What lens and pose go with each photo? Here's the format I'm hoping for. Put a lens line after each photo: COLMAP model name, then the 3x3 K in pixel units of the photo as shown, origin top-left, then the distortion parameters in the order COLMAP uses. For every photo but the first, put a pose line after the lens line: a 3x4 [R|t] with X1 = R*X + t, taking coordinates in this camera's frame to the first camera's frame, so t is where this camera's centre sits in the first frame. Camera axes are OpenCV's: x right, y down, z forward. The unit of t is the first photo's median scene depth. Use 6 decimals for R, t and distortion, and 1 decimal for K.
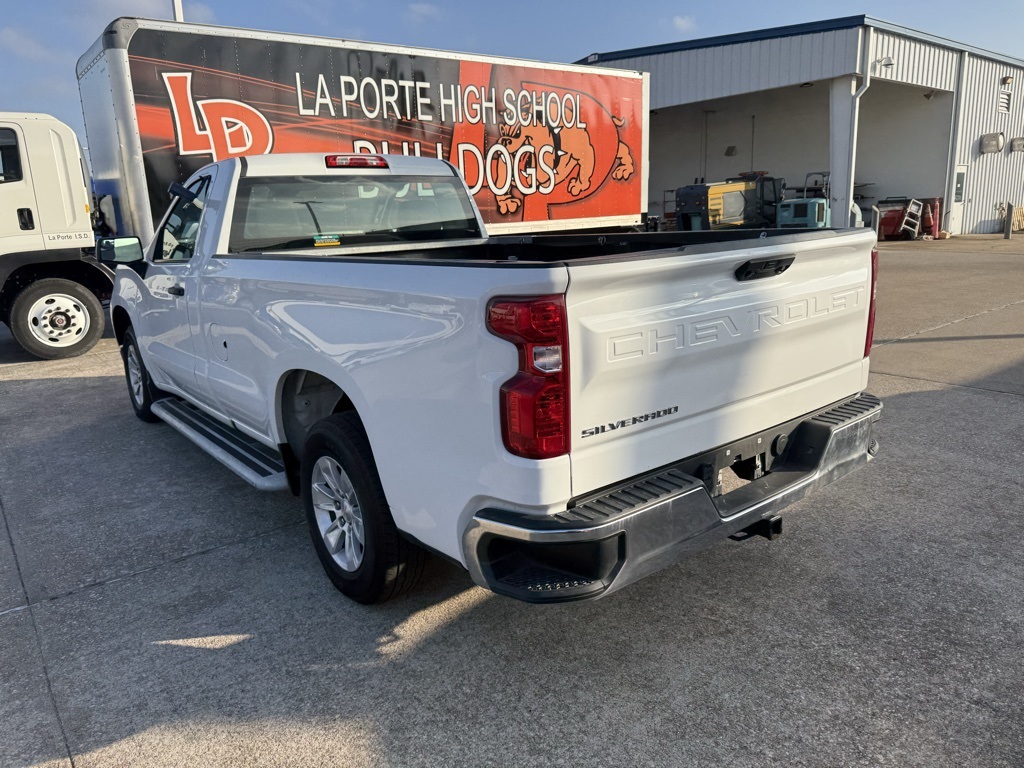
lens RADIAL K [[713.7, 0, 504.3], [0, 713.7, 394.8], [0, 0, 1]] dist [0.037385, -0.057213]
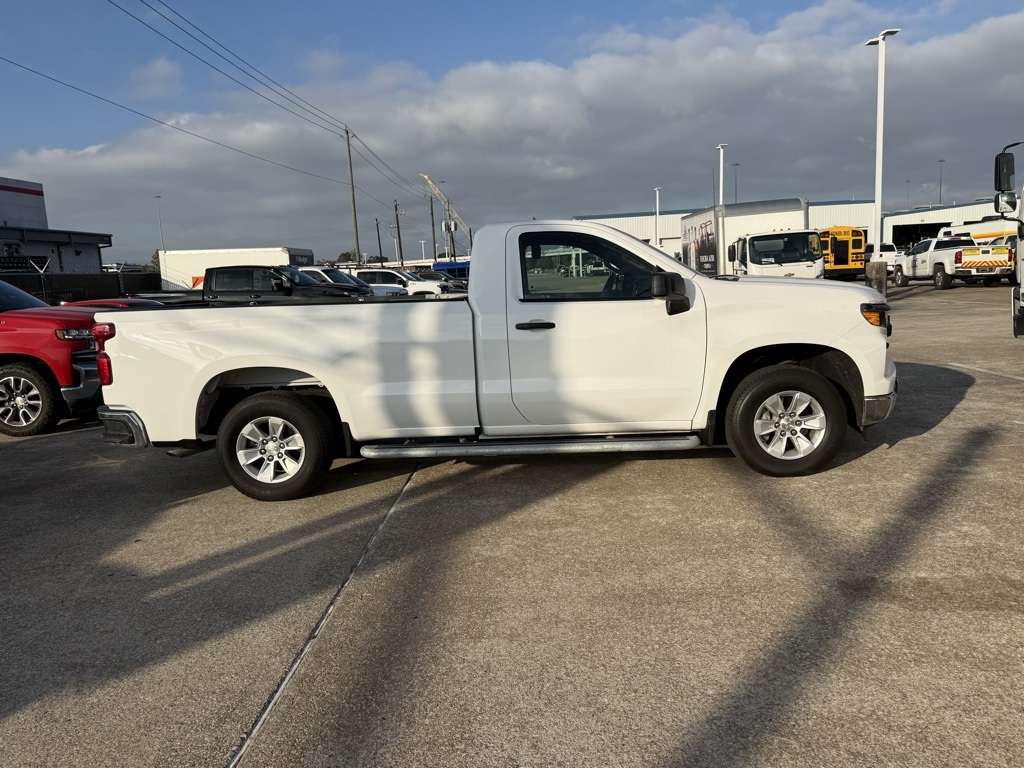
lens RADIAL K [[713.6, 0, 540.9], [0, 713.6, 361.6], [0, 0, 1]] dist [0.093018, -0.114140]
pose [[-0.609679, 0.168725, -0.774483, 0.326836], [-0.116858, 0.947273, 0.298360, -0.202737], [0.783987, 0.272408, -0.557816, 0.749662]]
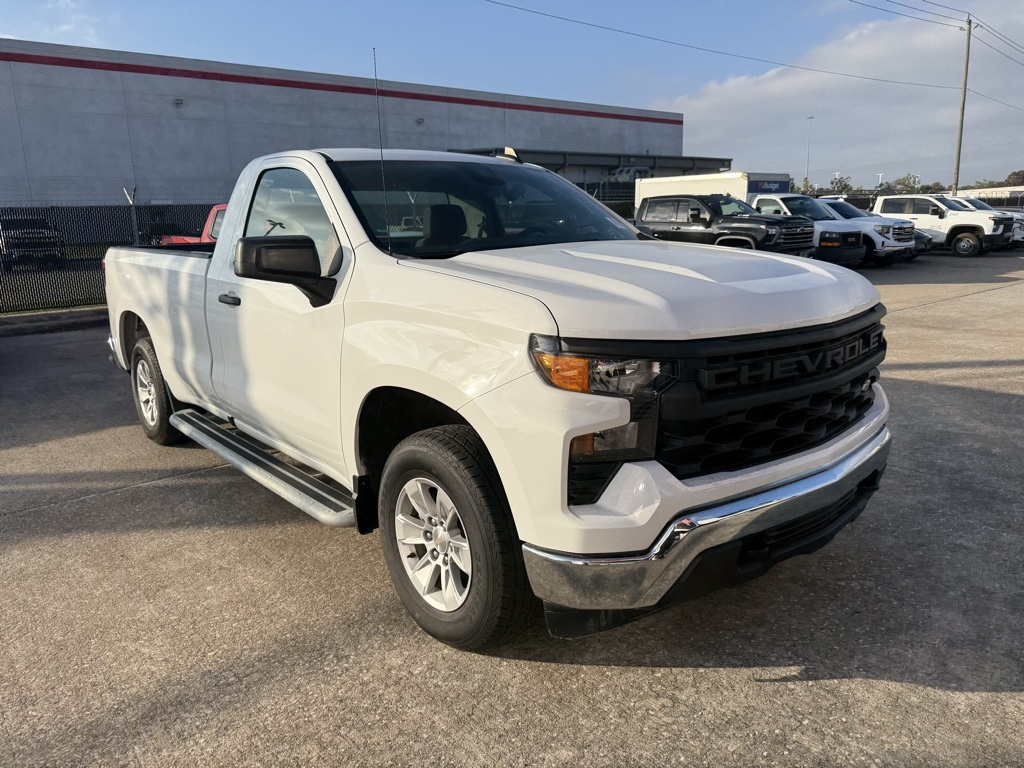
lens RADIAL K [[725.7, 0, 535.7], [0, 725.7, 398.0], [0, 0, 1]] dist [0.083155, -0.131638]
pose [[-0.995404, 0.082787, -0.048143, -0.146862], [0.051178, 0.884741, 0.463264, -0.199108], [0.080946, 0.458671, -0.884911, 0.821569]]
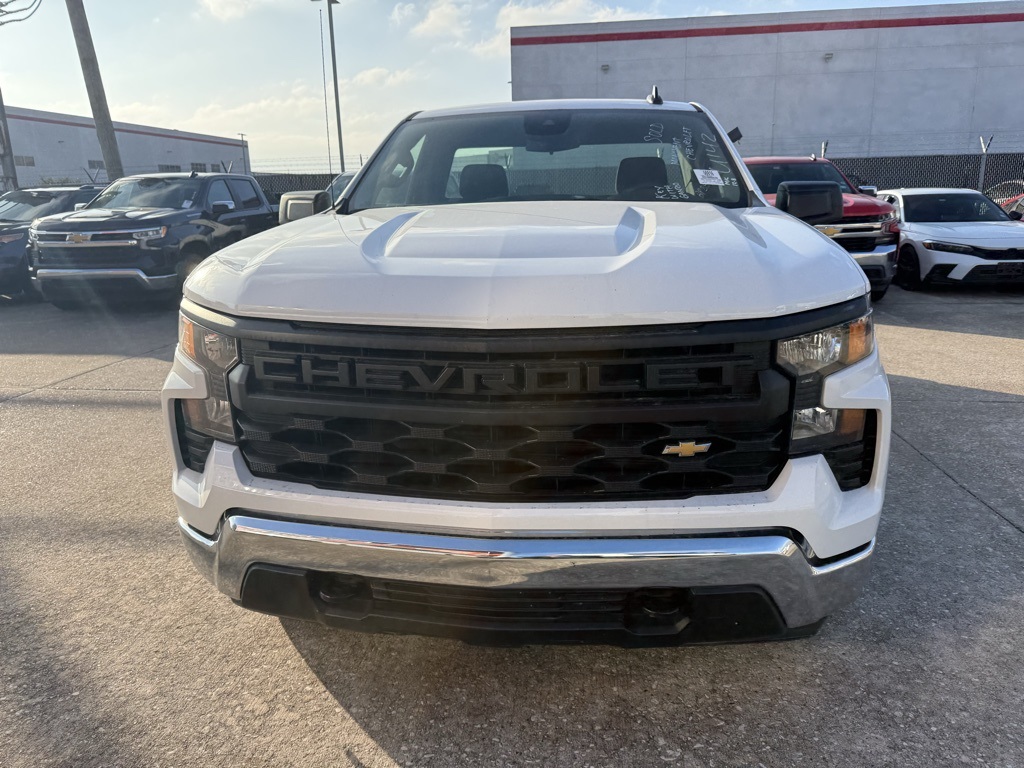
lens RADIAL K [[741.9, 0, 507.6], [0, 741.9, 379.6], [0, 0, 1]] dist [-0.004884, -0.005681]
pose [[-0.704547, -0.114869, 0.700299, -0.359944], [0.221477, 0.901933, 0.370763, -0.158081], [-0.674212, 0.416320, -0.610013, 0.716455]]
